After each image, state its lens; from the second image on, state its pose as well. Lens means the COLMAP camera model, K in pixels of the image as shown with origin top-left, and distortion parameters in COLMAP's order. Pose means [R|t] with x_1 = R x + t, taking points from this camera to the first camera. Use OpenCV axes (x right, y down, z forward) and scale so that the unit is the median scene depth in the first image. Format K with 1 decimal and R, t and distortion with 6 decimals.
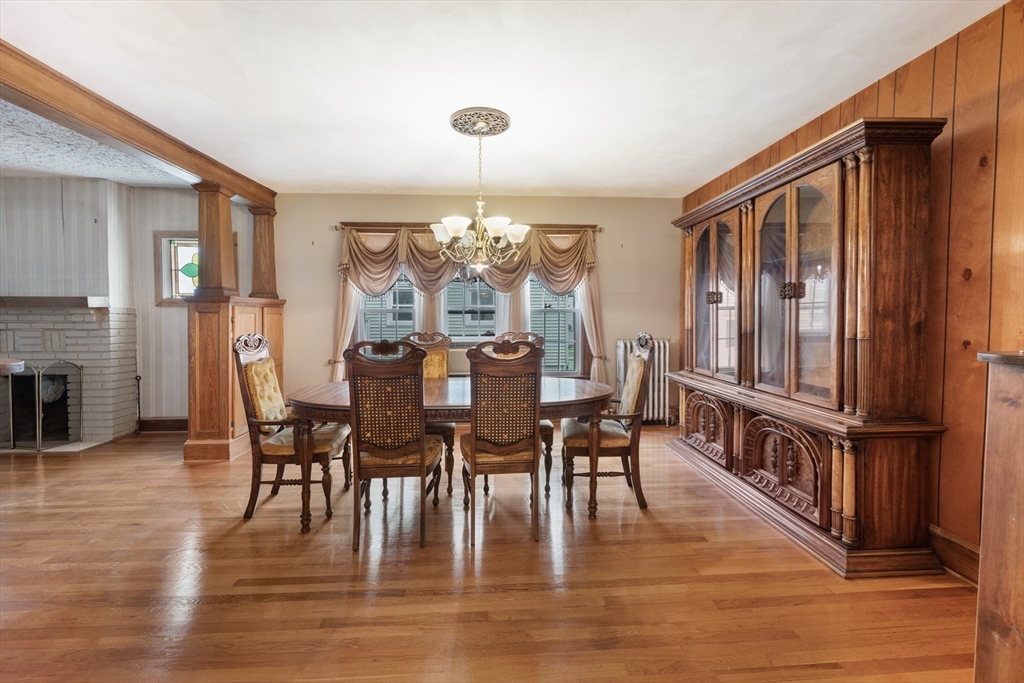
lens RADIAL K [[413.2, 0, 514.3], [0, 413.2, 319.8], [0, 0, 1]] dist [0.000174, 0.000165]
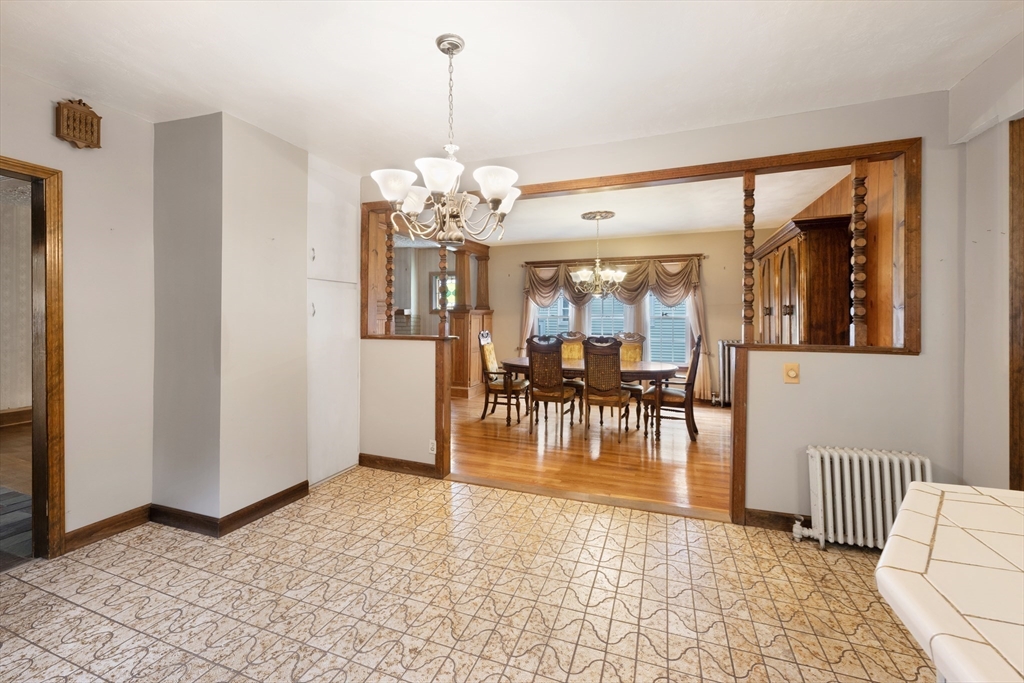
lens RADIAL K [[413.2, 0, 514.3], [0, 413.2, 319.8], [0, 0, 1]] dist [0.000174, 0.000165]
pose [[0.913722, 0.009637, -0.406226, 0.315673], [-0.008238, 0.999953, 0.005190, -0.029561], [0.406257, -0.001396, 0.913758, -0.776113]]
